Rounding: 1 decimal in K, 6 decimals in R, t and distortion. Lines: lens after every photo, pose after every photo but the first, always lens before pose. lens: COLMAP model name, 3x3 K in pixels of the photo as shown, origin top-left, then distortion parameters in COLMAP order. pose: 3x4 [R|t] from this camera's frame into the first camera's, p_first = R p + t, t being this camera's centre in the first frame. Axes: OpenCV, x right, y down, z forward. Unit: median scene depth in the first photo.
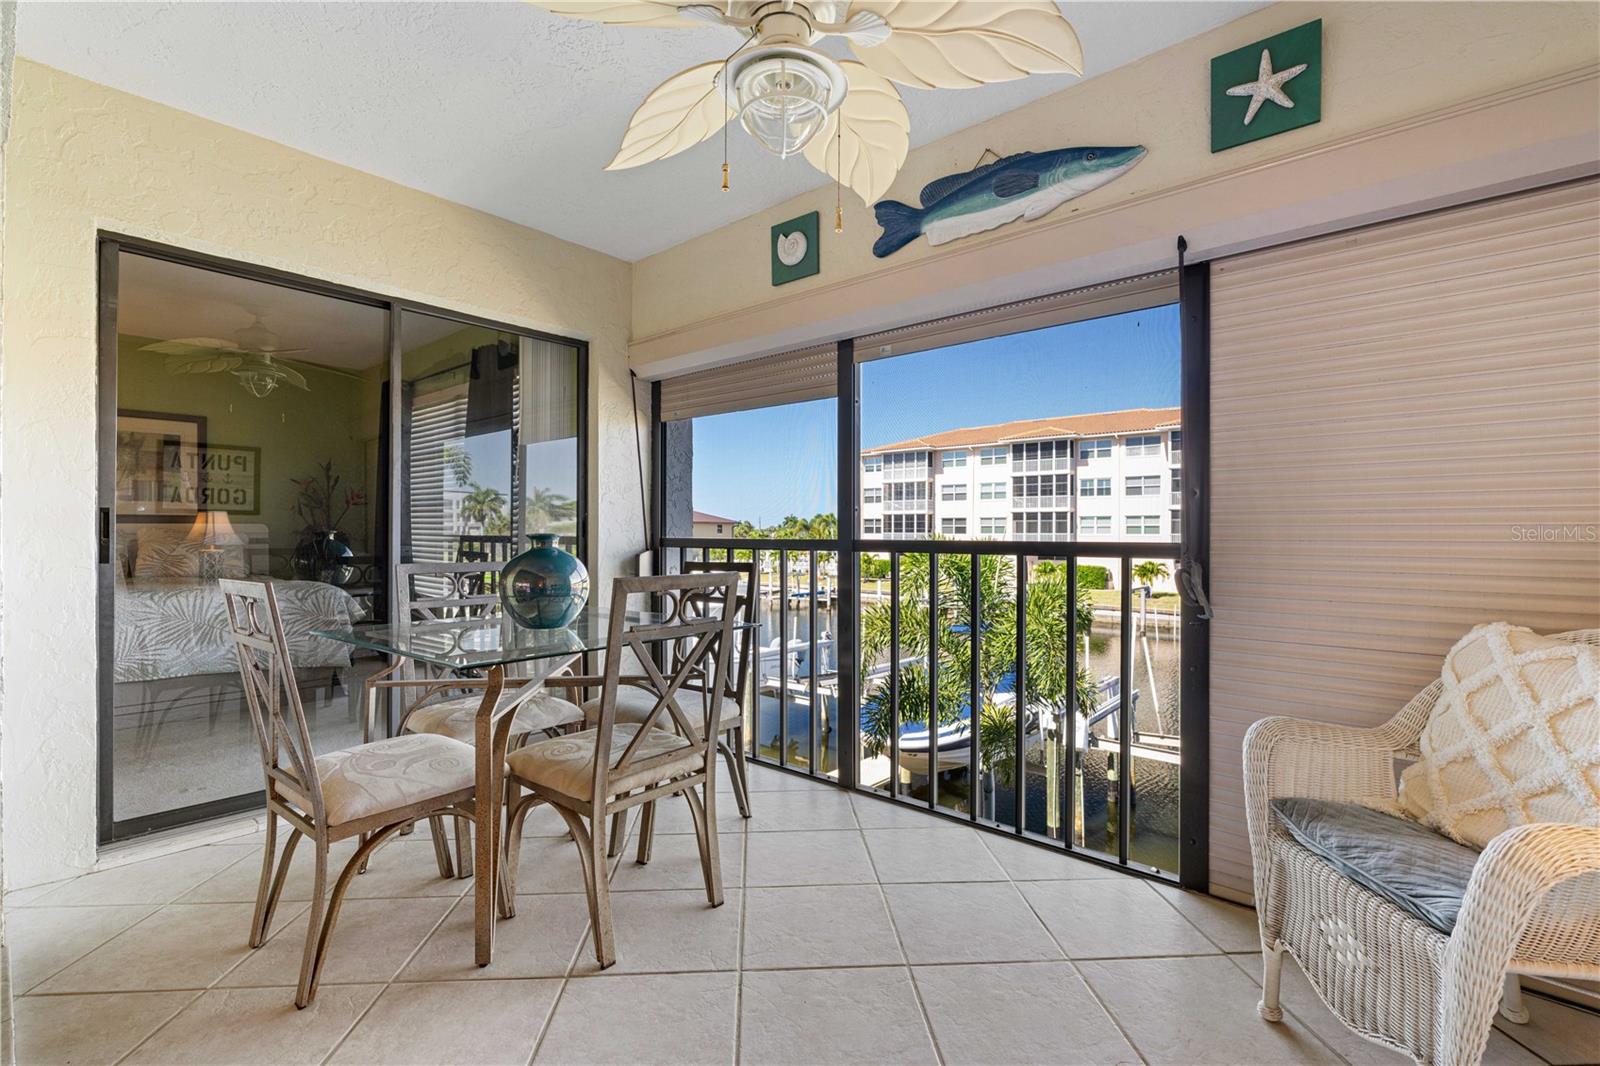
lens RADIAL K [[725.2, 0, 798.8], [0, 725.2, 530.5], [0, 0, 1]] dist [-0.007295, 0.003057]
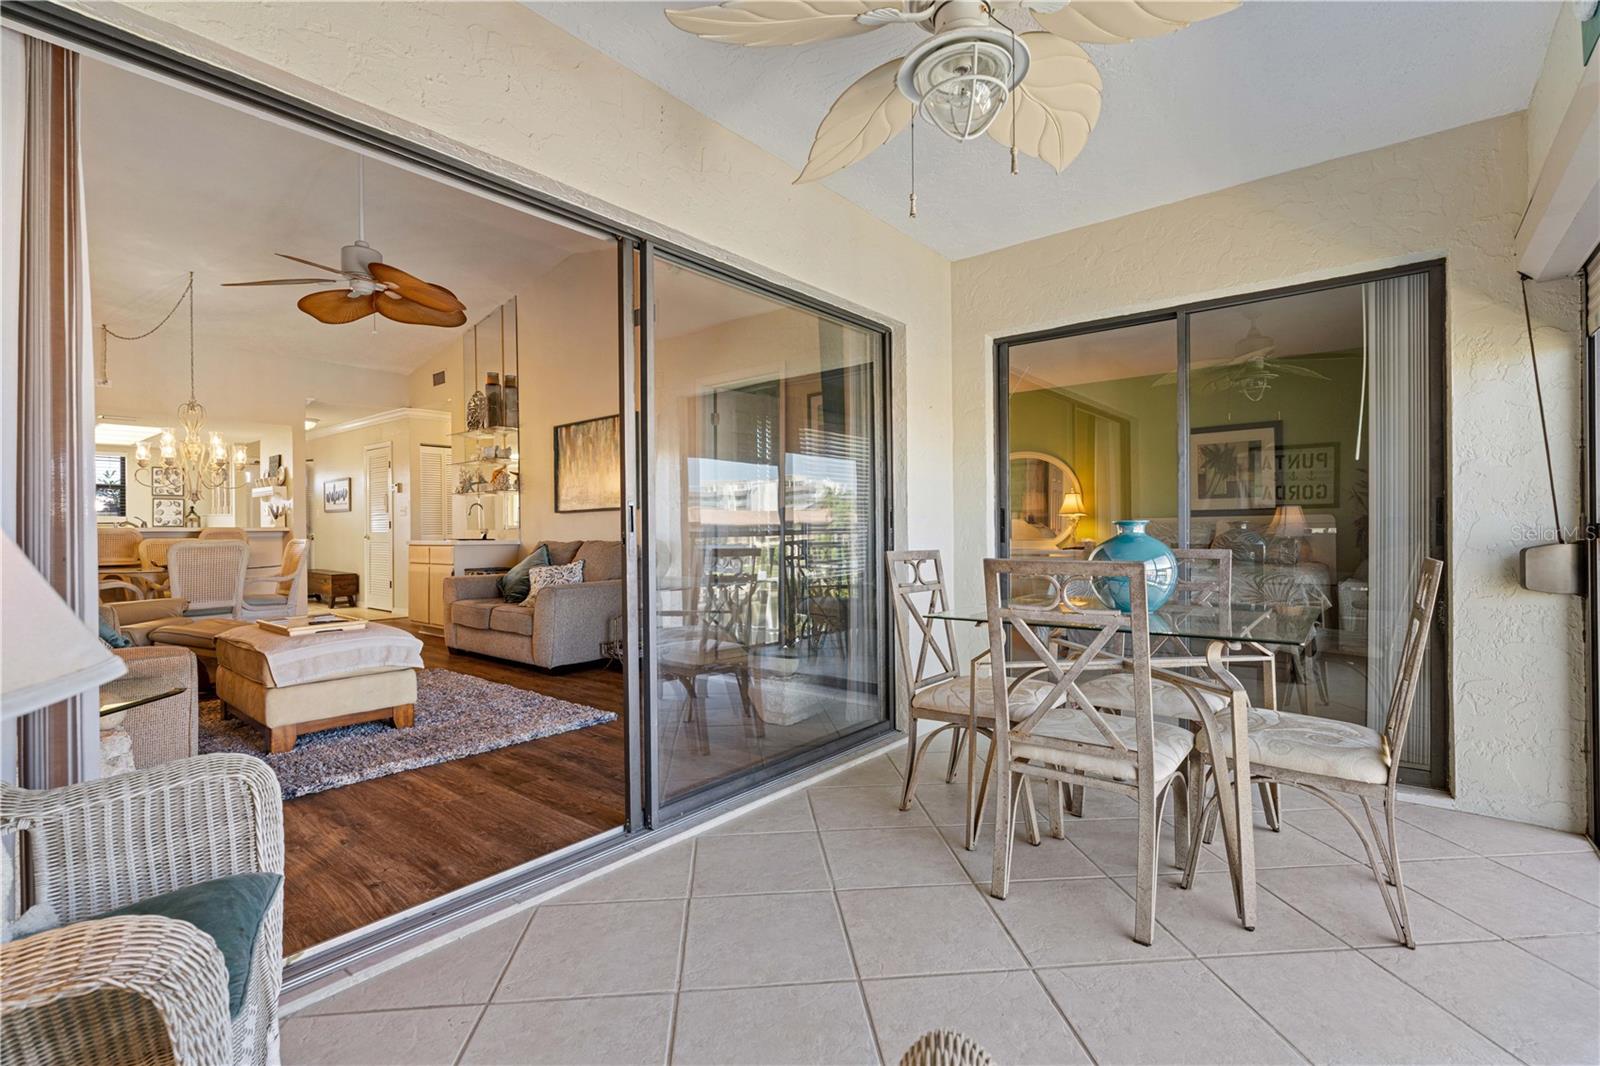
lens RADIAL K [[725.2, 0, 802.8], [0, 725.2, 534.5], [0, 0, 1]] dist [-0.007295, 0.003057]
pose [[0.031973, 0.002309, -0.999486, 0.421095], [0.009074, 0.999955, 0.002601, 0.011817], [0.999448, -0.009153, 0.031950, 0.323561]]
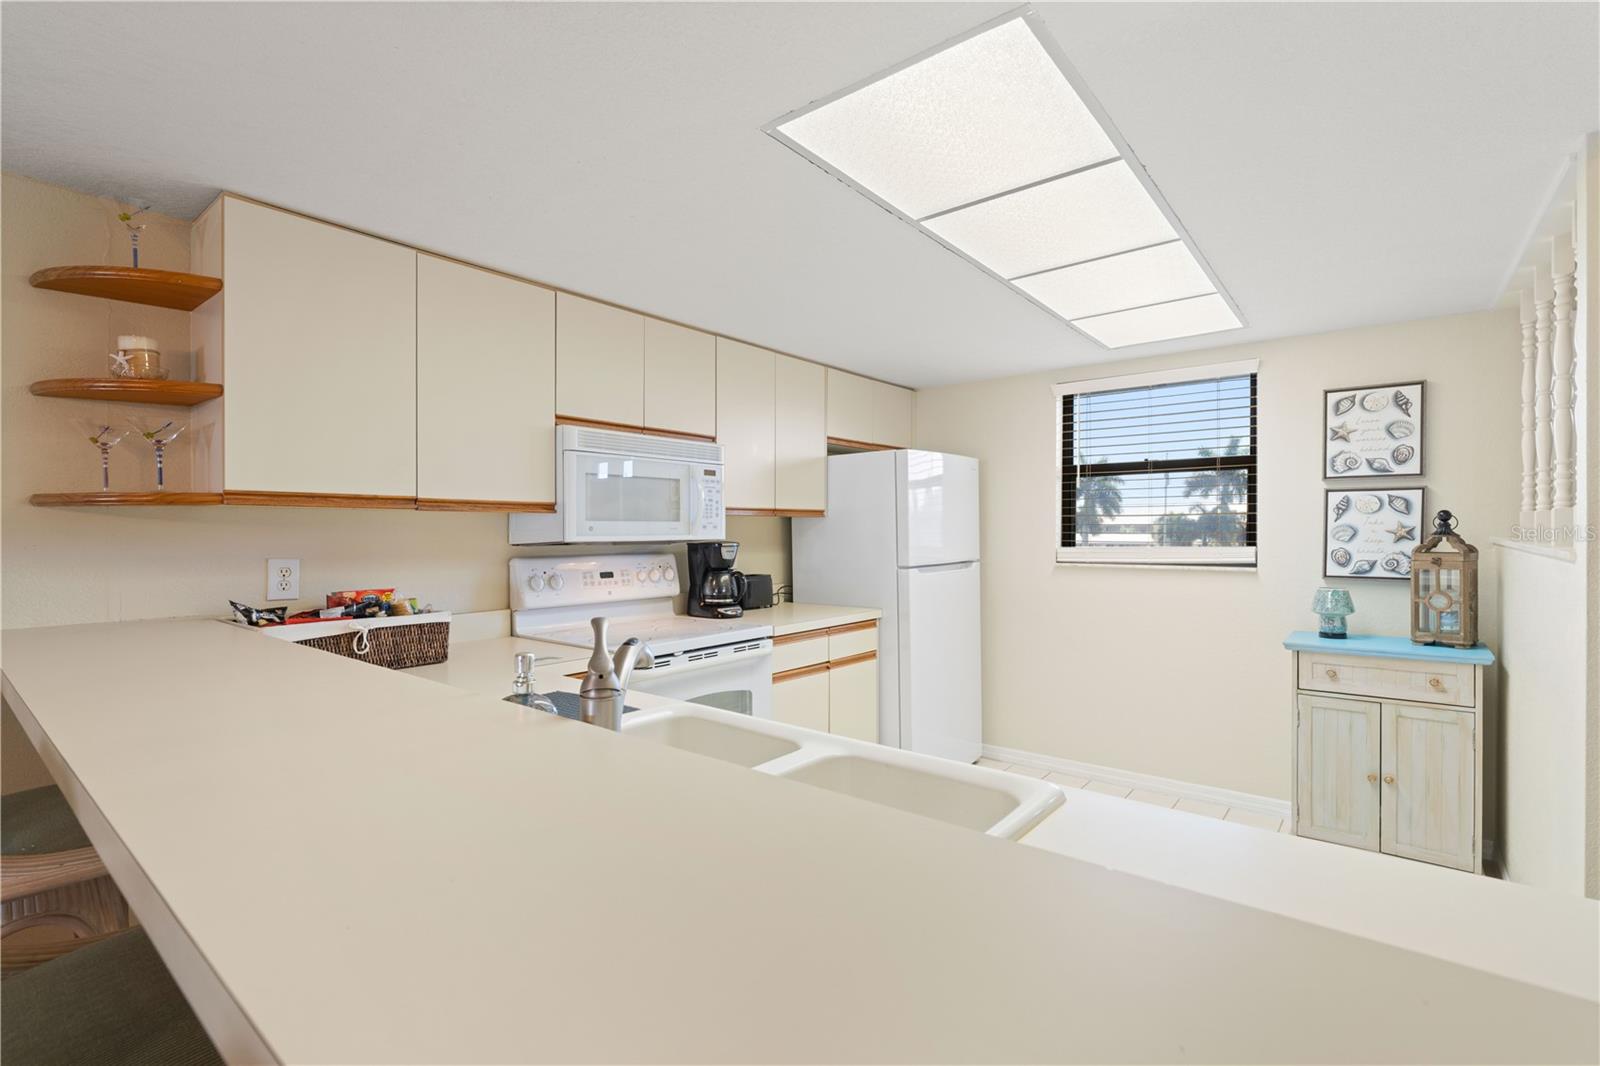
lens RADIAL K [[725.2, 0, 803.7], [0, 725.2, 538.2], [0, 0, 1]] dist [-0.007295, 0.003057]
pose [[-0.999156, -0.005237, -0.040739, -1.596293], [-0.005384, 0.999979, 0.003488, -0.075462], [0.040720, 0.003705, -0.999164, -1.108354]]
